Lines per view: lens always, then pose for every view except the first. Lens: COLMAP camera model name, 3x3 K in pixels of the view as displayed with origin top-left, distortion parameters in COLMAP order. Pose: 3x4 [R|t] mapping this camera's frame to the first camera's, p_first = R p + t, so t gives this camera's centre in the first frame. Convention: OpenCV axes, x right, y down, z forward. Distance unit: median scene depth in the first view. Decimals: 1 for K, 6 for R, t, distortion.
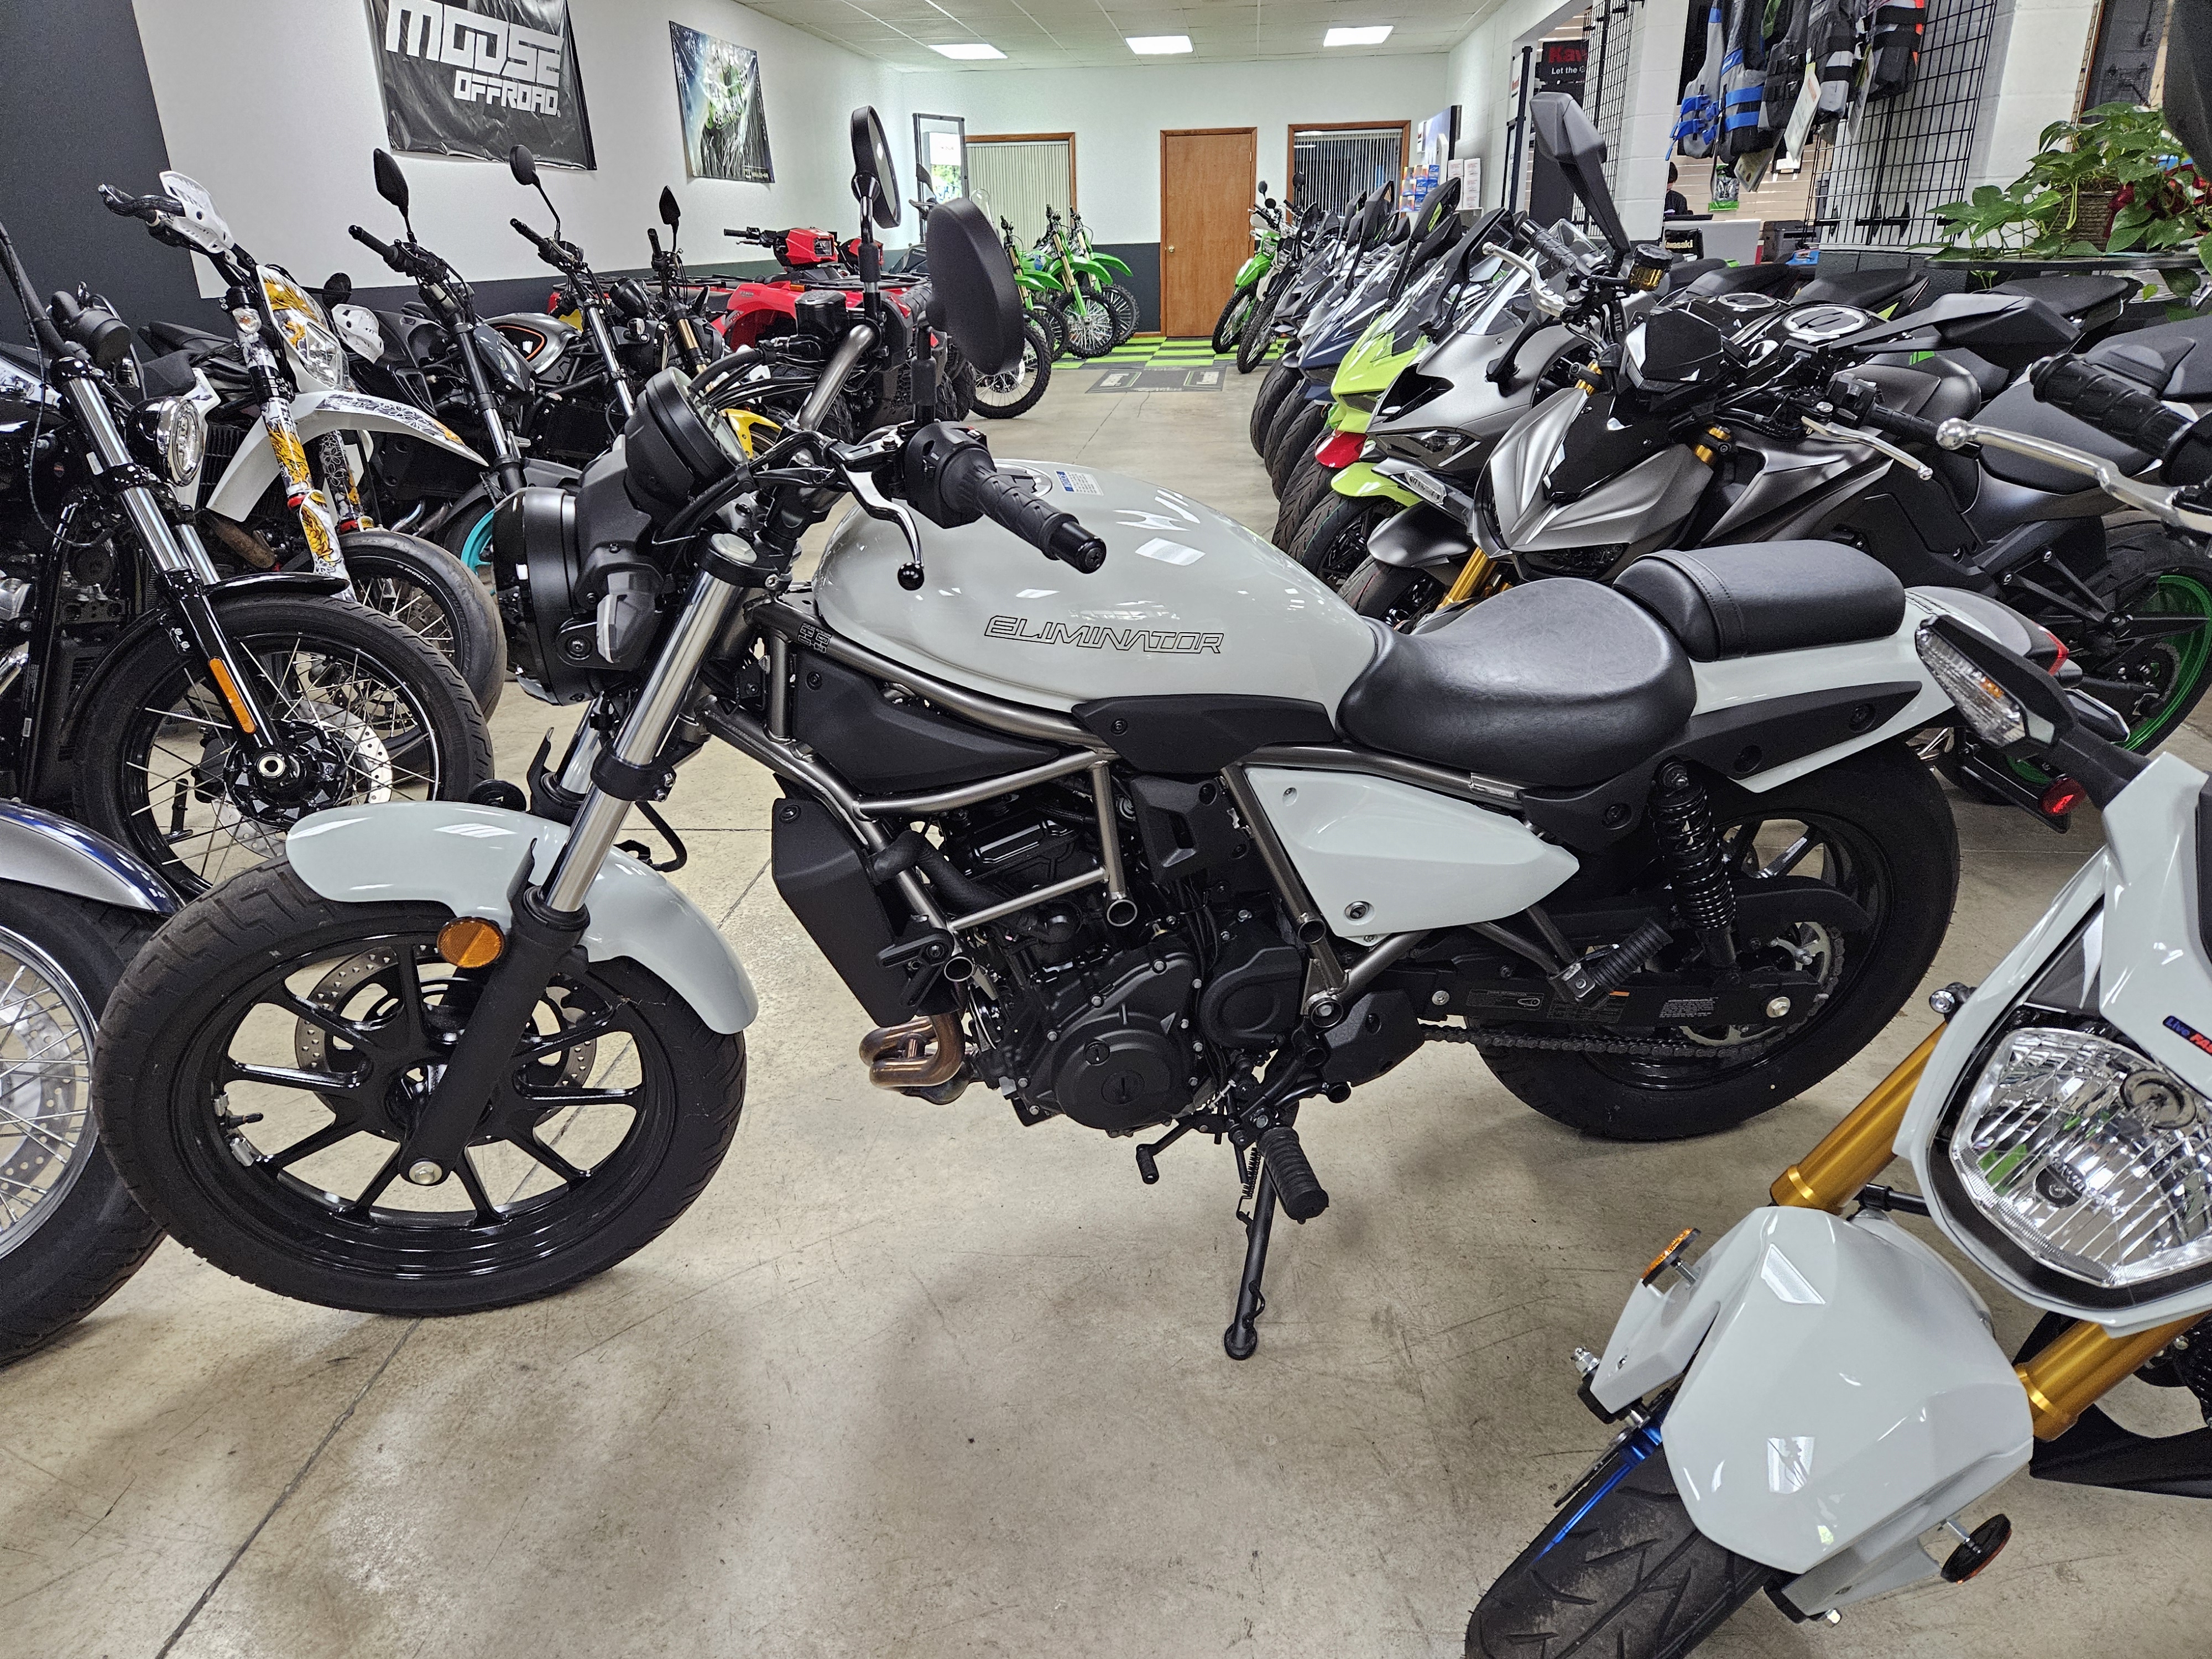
lens RADIAL K [[1489.6, 0, 1106.0], [0, 1489.6, 829.5], [0, 0, 1]] dist [0.084310, -0.084117]
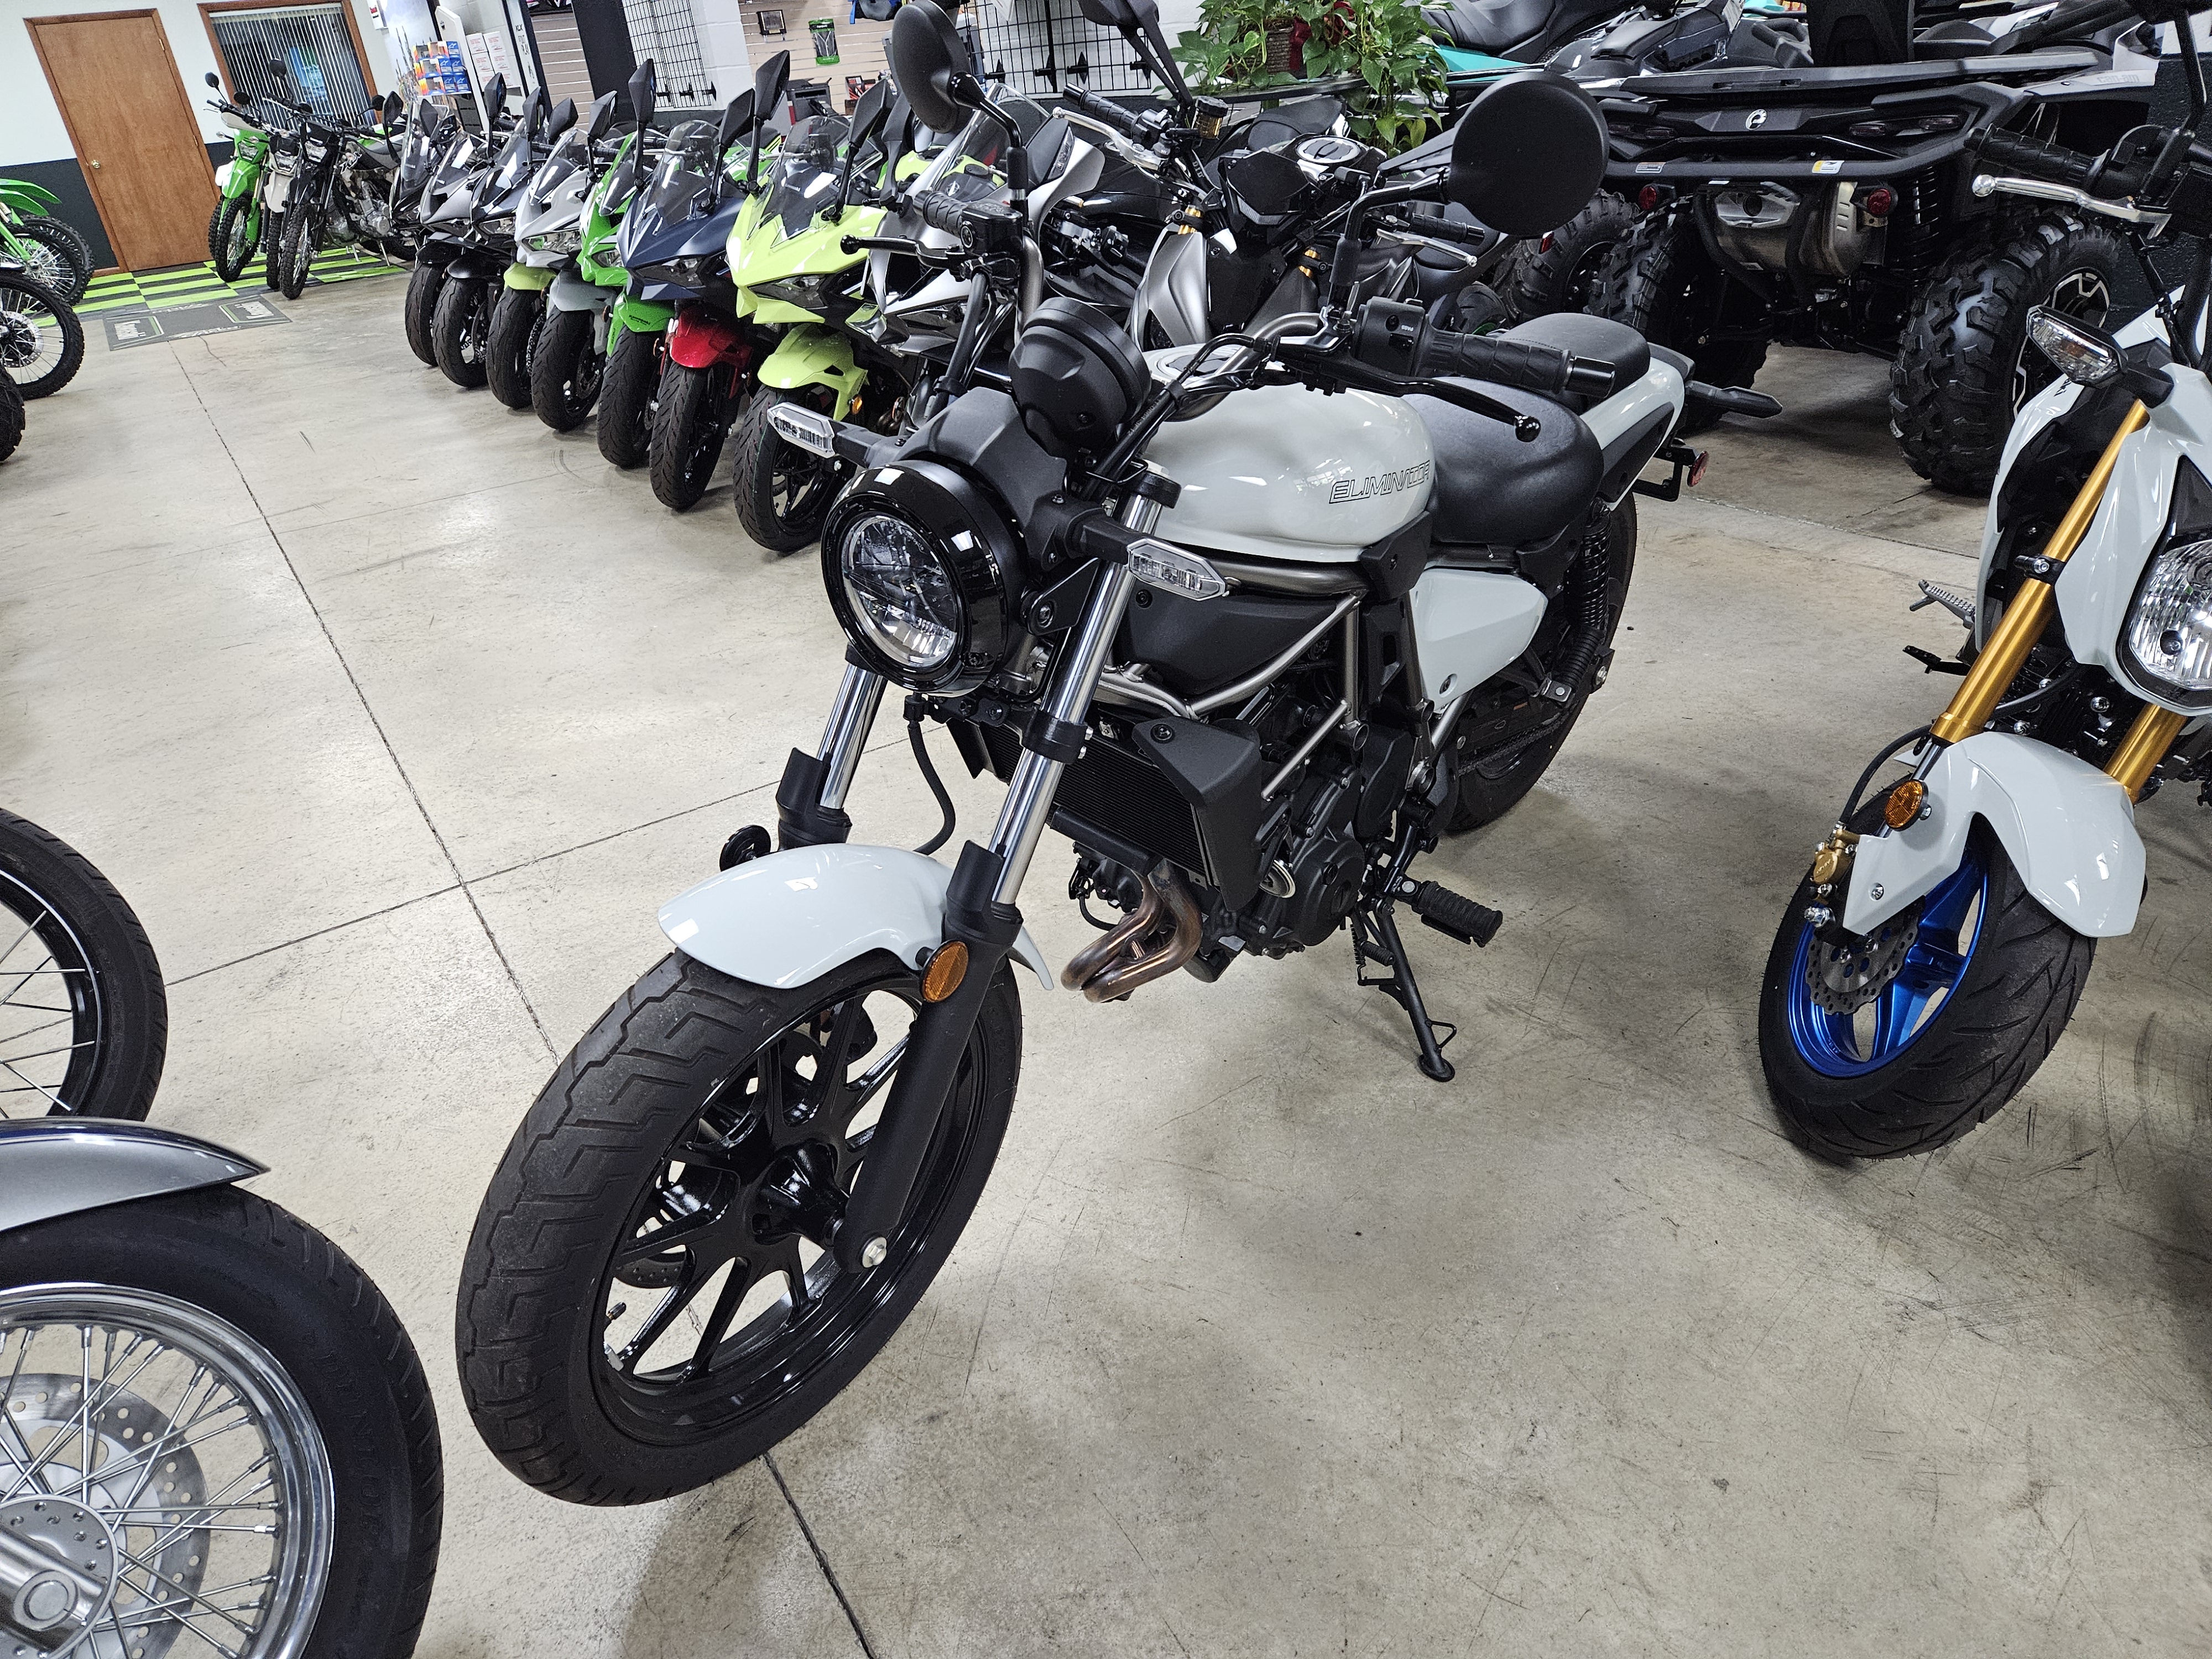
lens RADIAL K [[1464.5, 0, 1106.1], [0, 1464.5, 857.1], [0, 0, 1]] dist [0.003653, 0.003409]
pose [[0.778929, -0.350115, 0.520277, -0.682128], [0.297456, 0.936646, 0.184972, -0.109935], [-0.552077, 0.010679, 0.833725, 0.190517]]
